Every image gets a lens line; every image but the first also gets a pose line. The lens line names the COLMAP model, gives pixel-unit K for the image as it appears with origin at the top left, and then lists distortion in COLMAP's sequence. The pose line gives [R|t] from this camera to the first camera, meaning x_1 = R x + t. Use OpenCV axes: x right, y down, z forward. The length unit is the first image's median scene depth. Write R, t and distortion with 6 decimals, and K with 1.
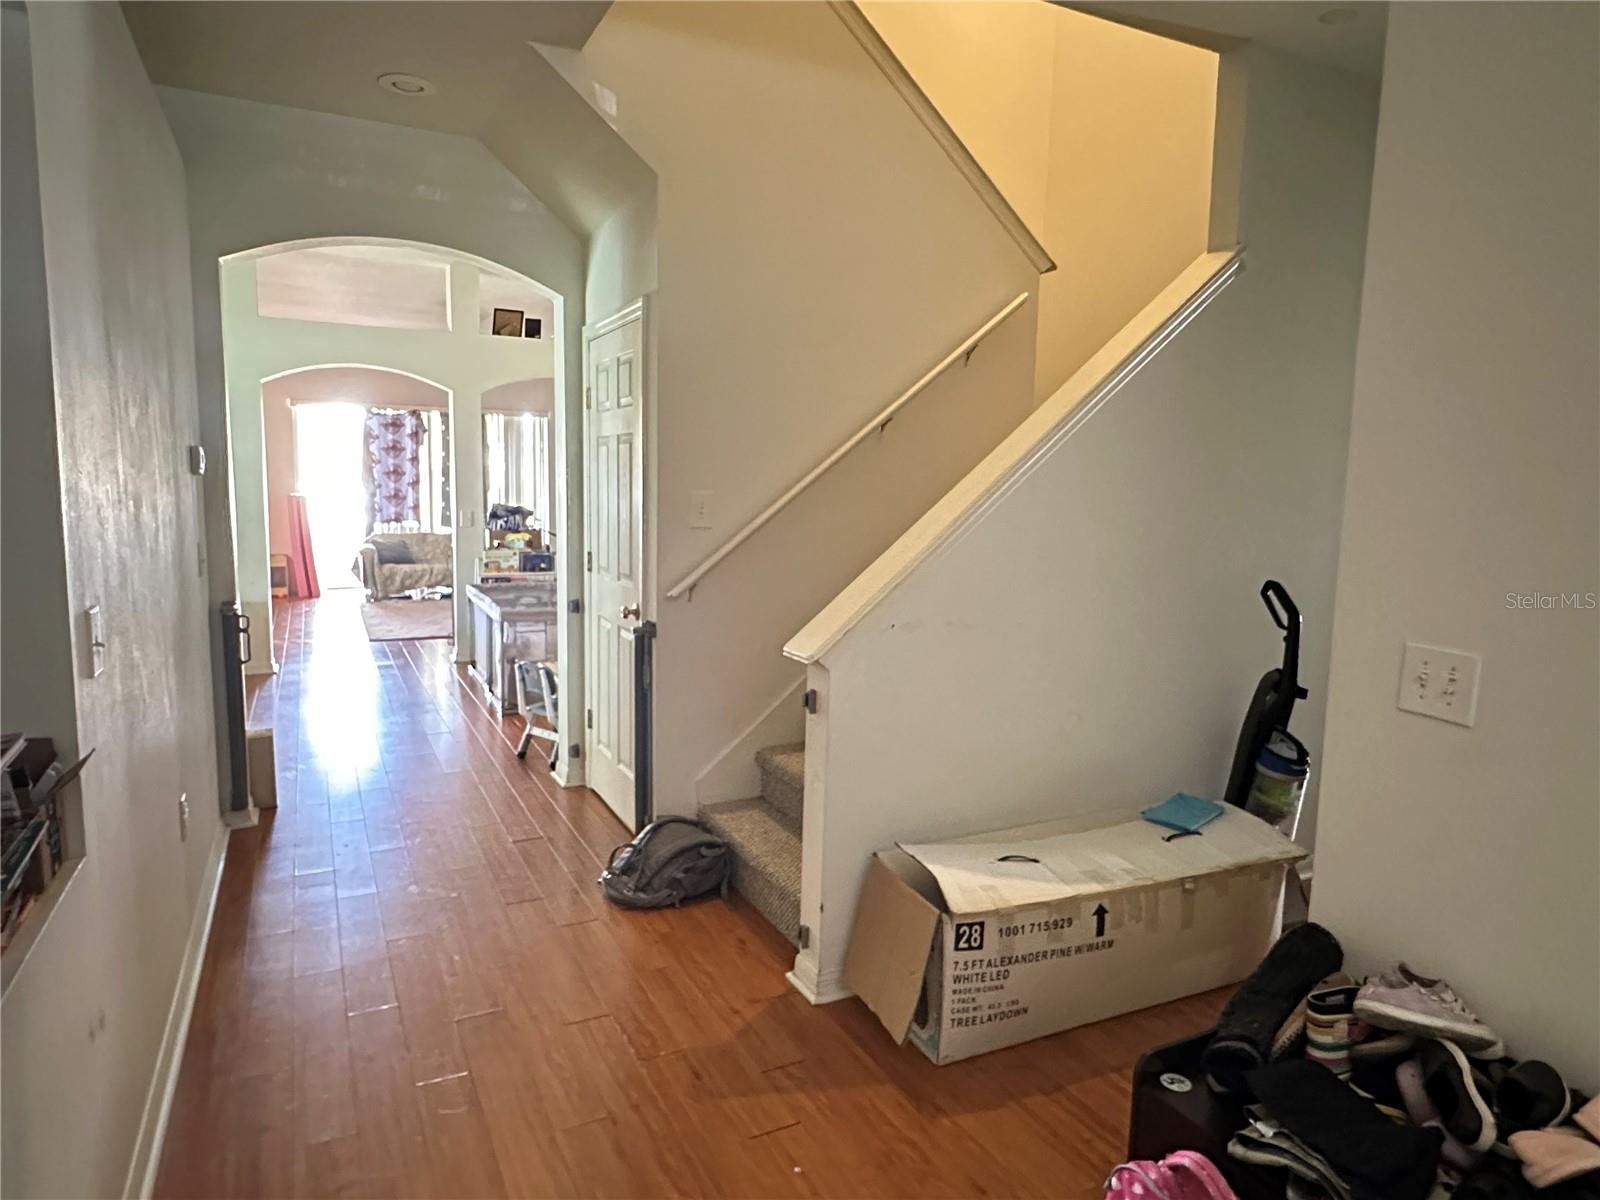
lens RADIAL K [[974.7, 0, 800.5], [0, 974.7, 605.9], [0, 0, 1]] dist [-0.004413, 0.000879]
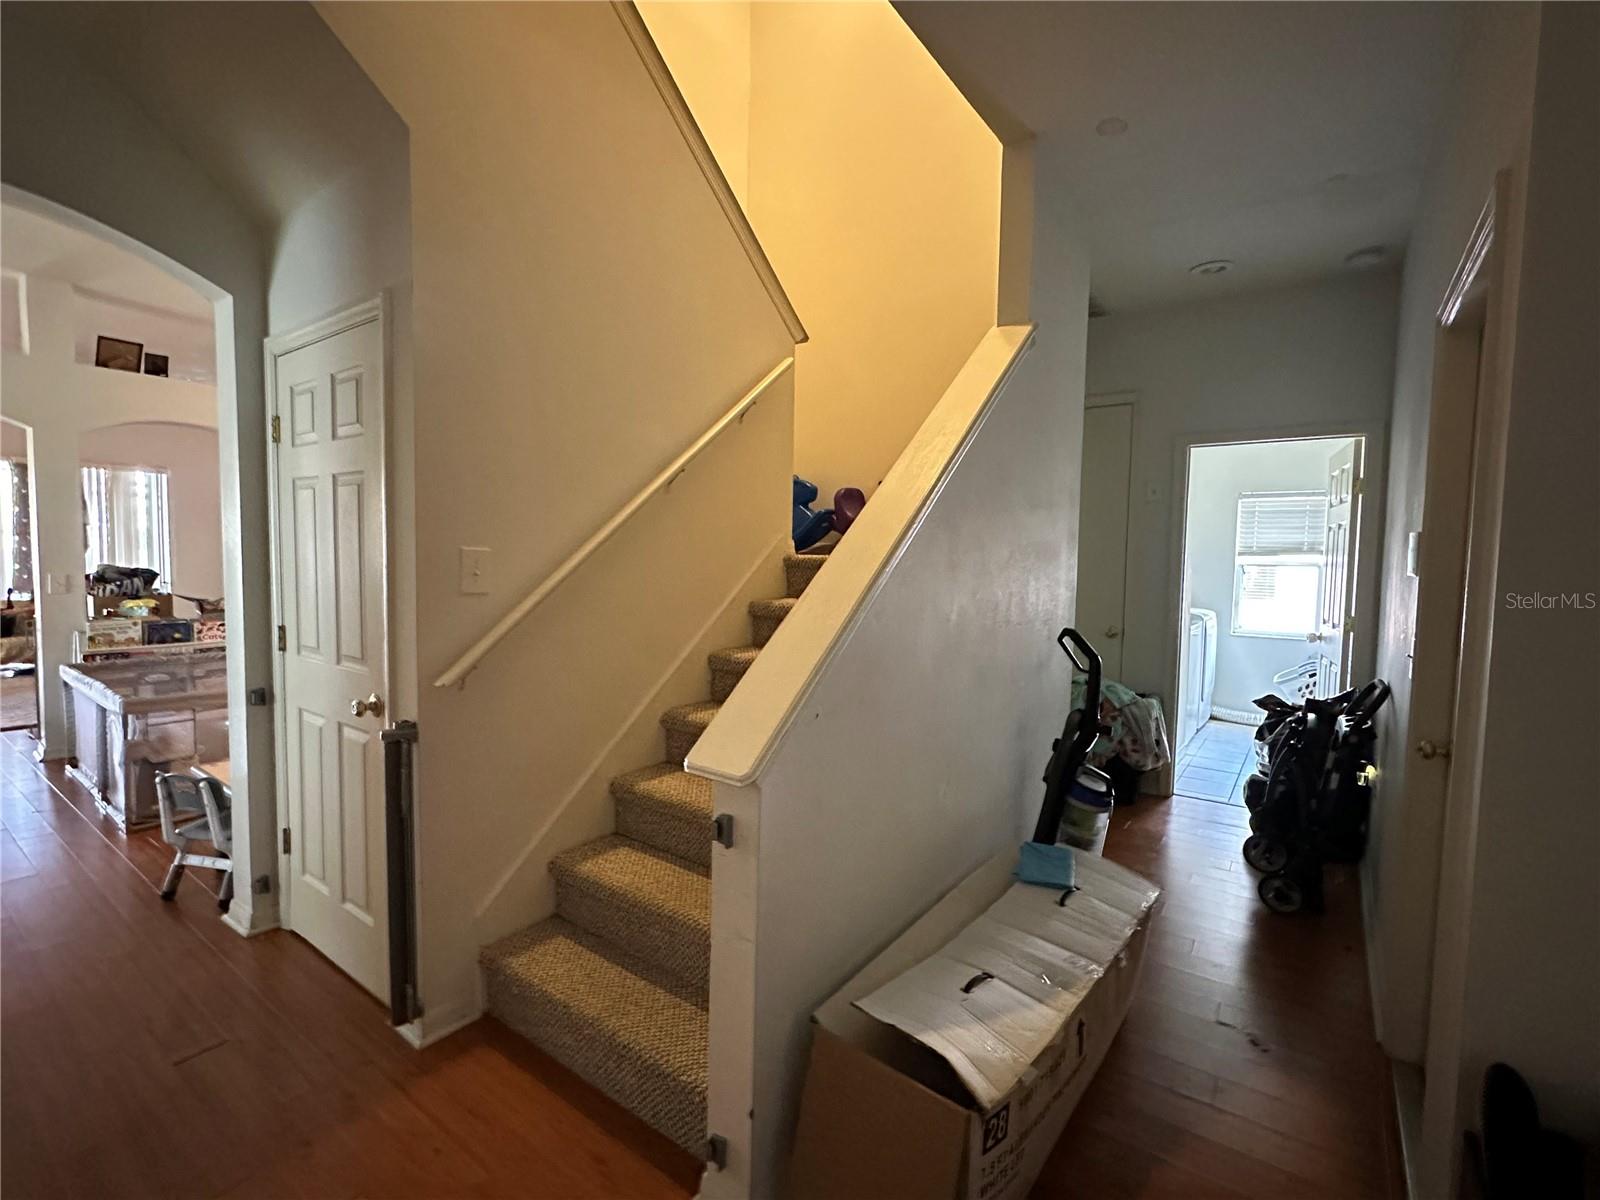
lens RADIAL K [[721.4, 0, 795.1], [0, 721.4, 600.2], [0, 0, 1]] dist [-0.003852, -0.000146]
pose [[0.888787, -0.033154, 0.457119, -0.084958], [0.055865, 0.997780, -0.036252, -0.024078], [-0.454902, 0.057758, 0.888666, 0.224820]]
